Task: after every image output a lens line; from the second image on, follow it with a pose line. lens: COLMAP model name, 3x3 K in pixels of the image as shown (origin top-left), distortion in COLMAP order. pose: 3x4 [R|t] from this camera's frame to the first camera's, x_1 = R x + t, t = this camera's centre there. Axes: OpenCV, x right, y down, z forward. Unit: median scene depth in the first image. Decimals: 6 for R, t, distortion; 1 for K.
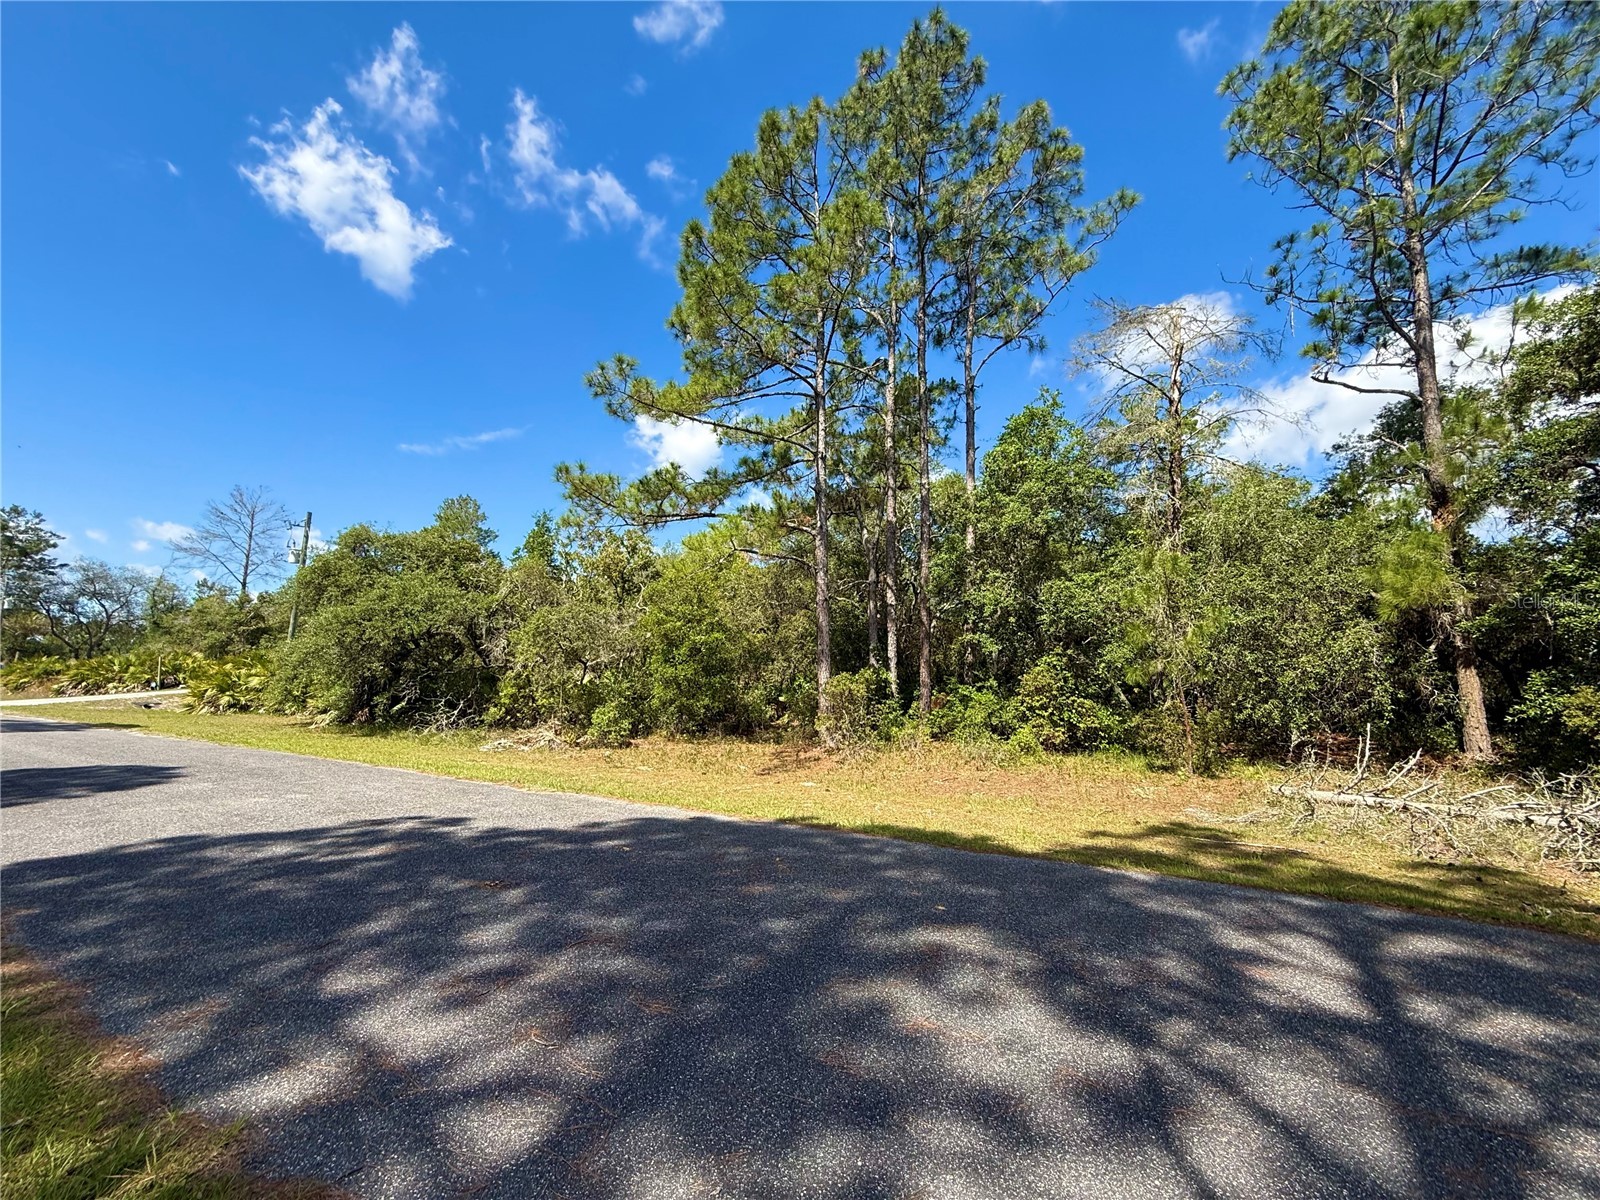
lens RADIAL K [[638.8, 0, 800.0], [0, 638.8, 600.0], [0, 0, 1]] dist [-0.002687, -0.000275]
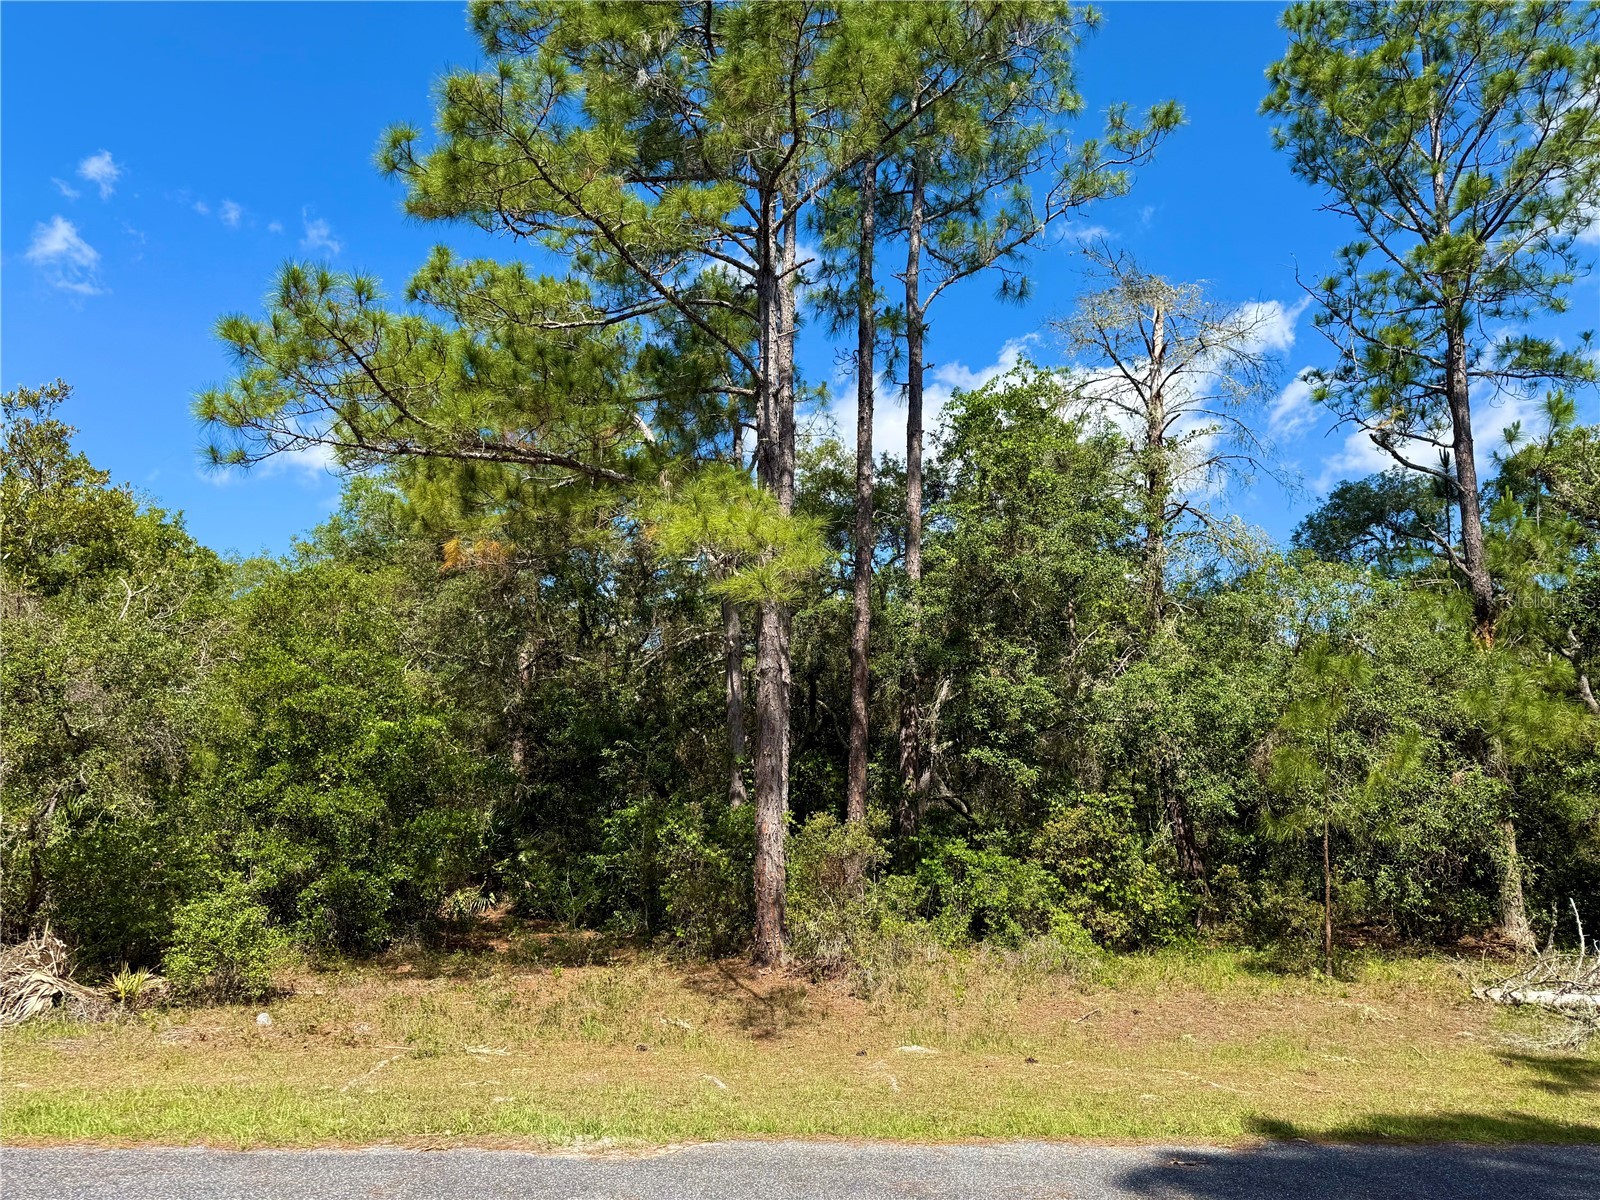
lens RADIAL K [[1119.6, 0, 806.4], [0, 1119.6, 605.6], [0, 0, 1]] dist [0.077797, -0.102184]
pose [[0.817146, 0.117093, 0.564412, -0.447387], [-0.086033, 0.992958, -0.081441, 0.020548], [-0.569974, 0.017991, 0.821466, 0.249550]]
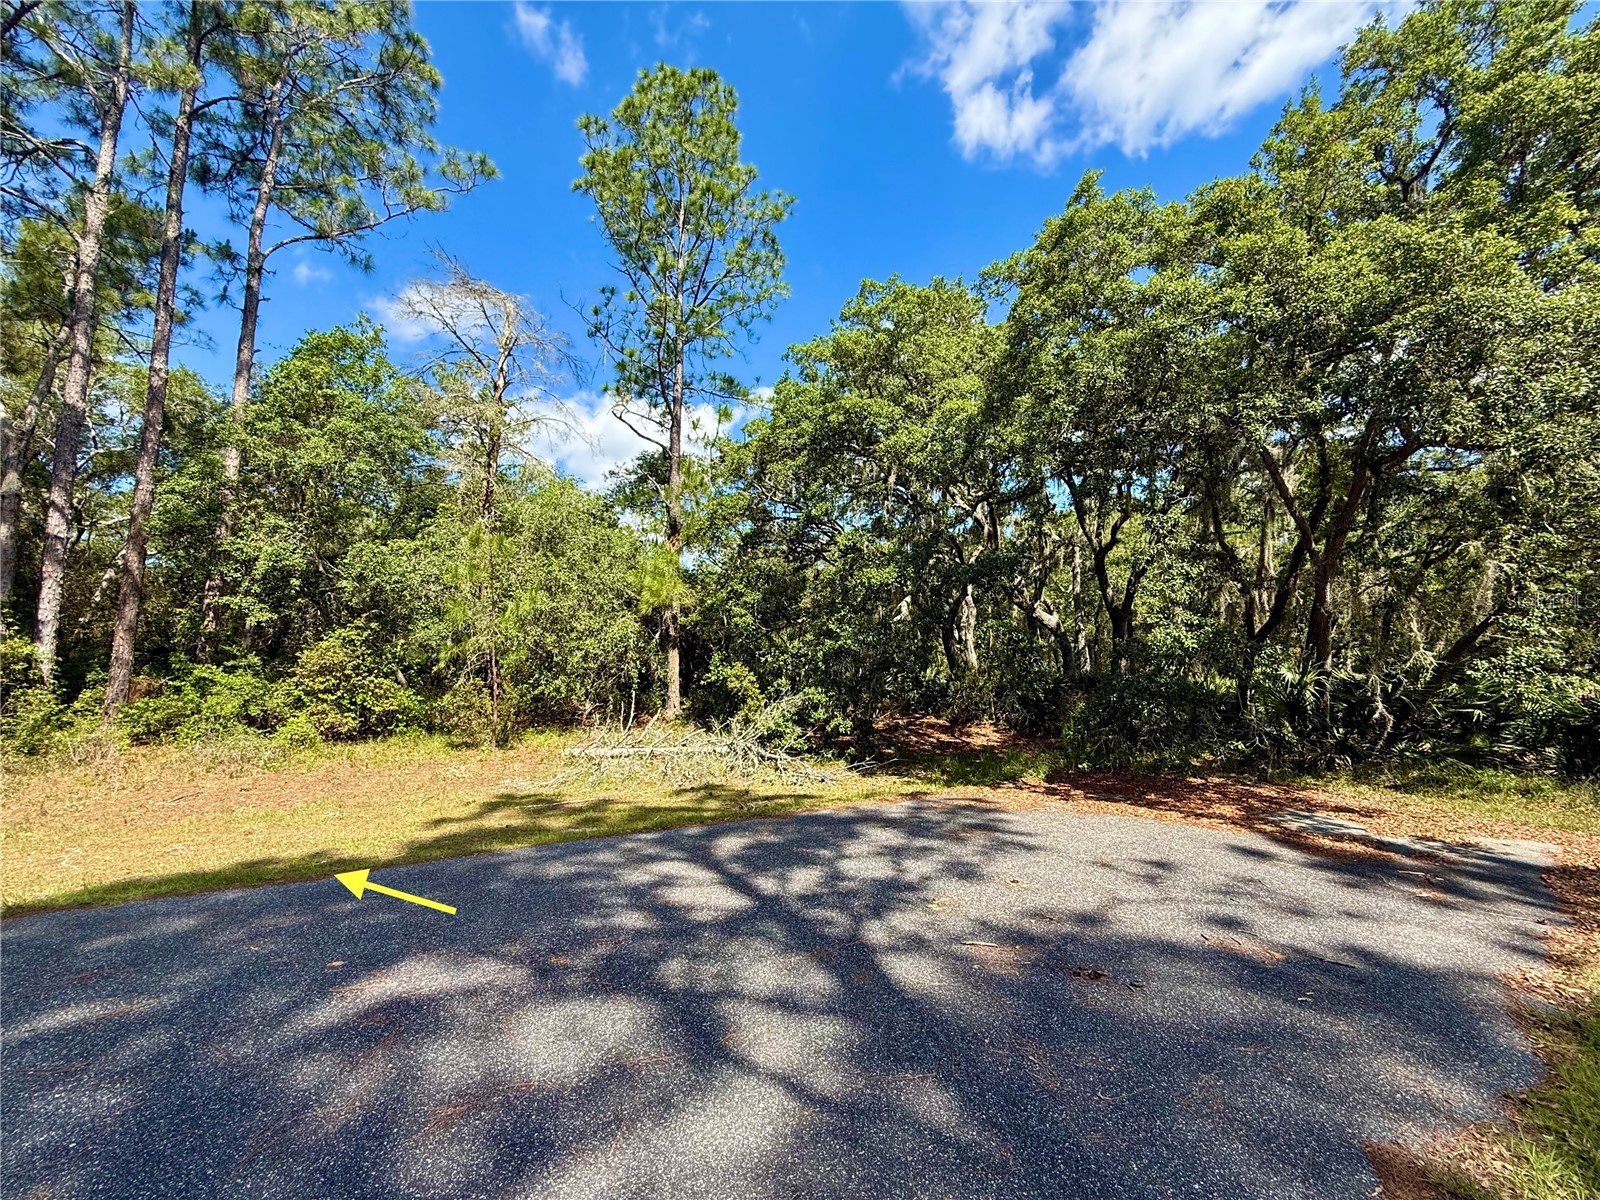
lens RADIAL K [[638.8, 0, 800.0], [0, 638.8, 600.0], [0, 0, 1]] dist [-0.002687, -0.000275]
pose [[0.472129, 0.083009, 0.877613, -0.065740], [-0.110982, 0.993232, -0.034240, 0.010615], [-0.874515, -0.081233, 0.478146, 0.066540]]
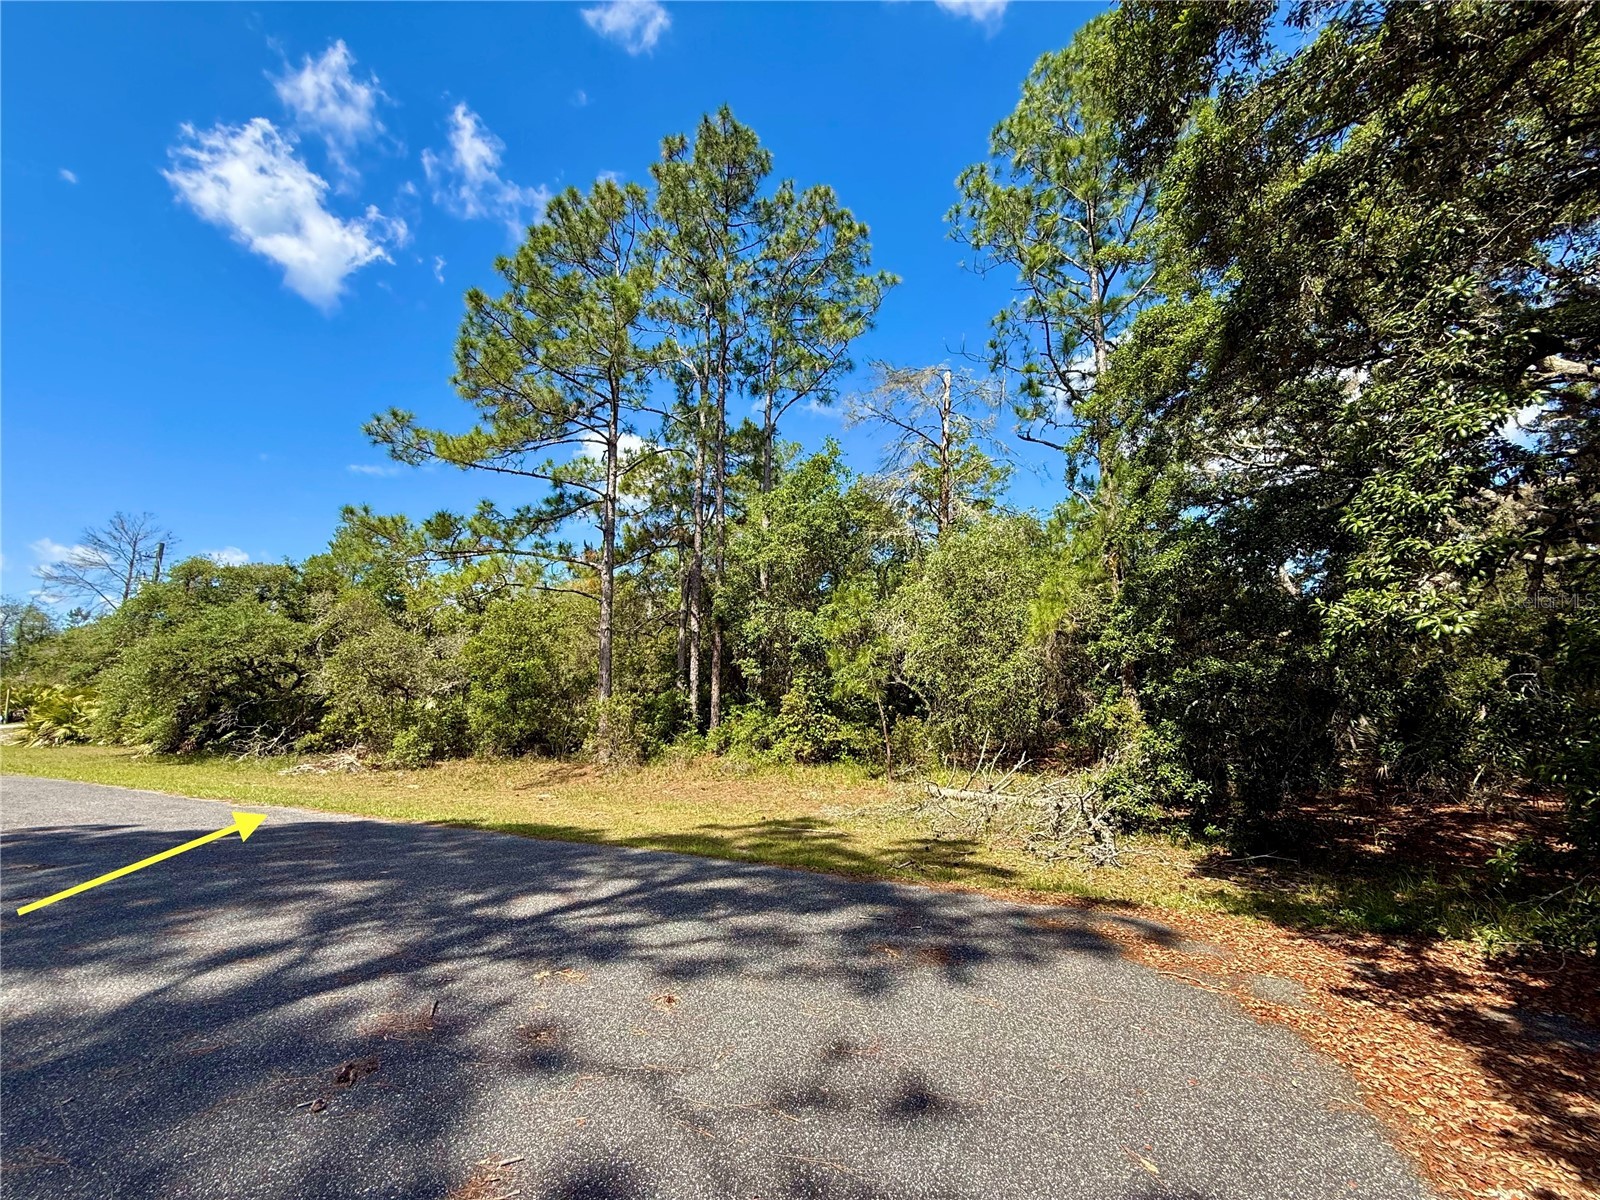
lens RADIAL K [[638.8, 0, 800.0], [0, 638.8, 600.0], [0, 0, 1]] dist [-0.002687, -0.000275]
pose [[0.997629, -0.004407, 0.068675, 0.290827], [0.006911, 0.999318, -0.036263, -0.007421], [-0.068469, 0.036652, 0.996980, -0.116959]]
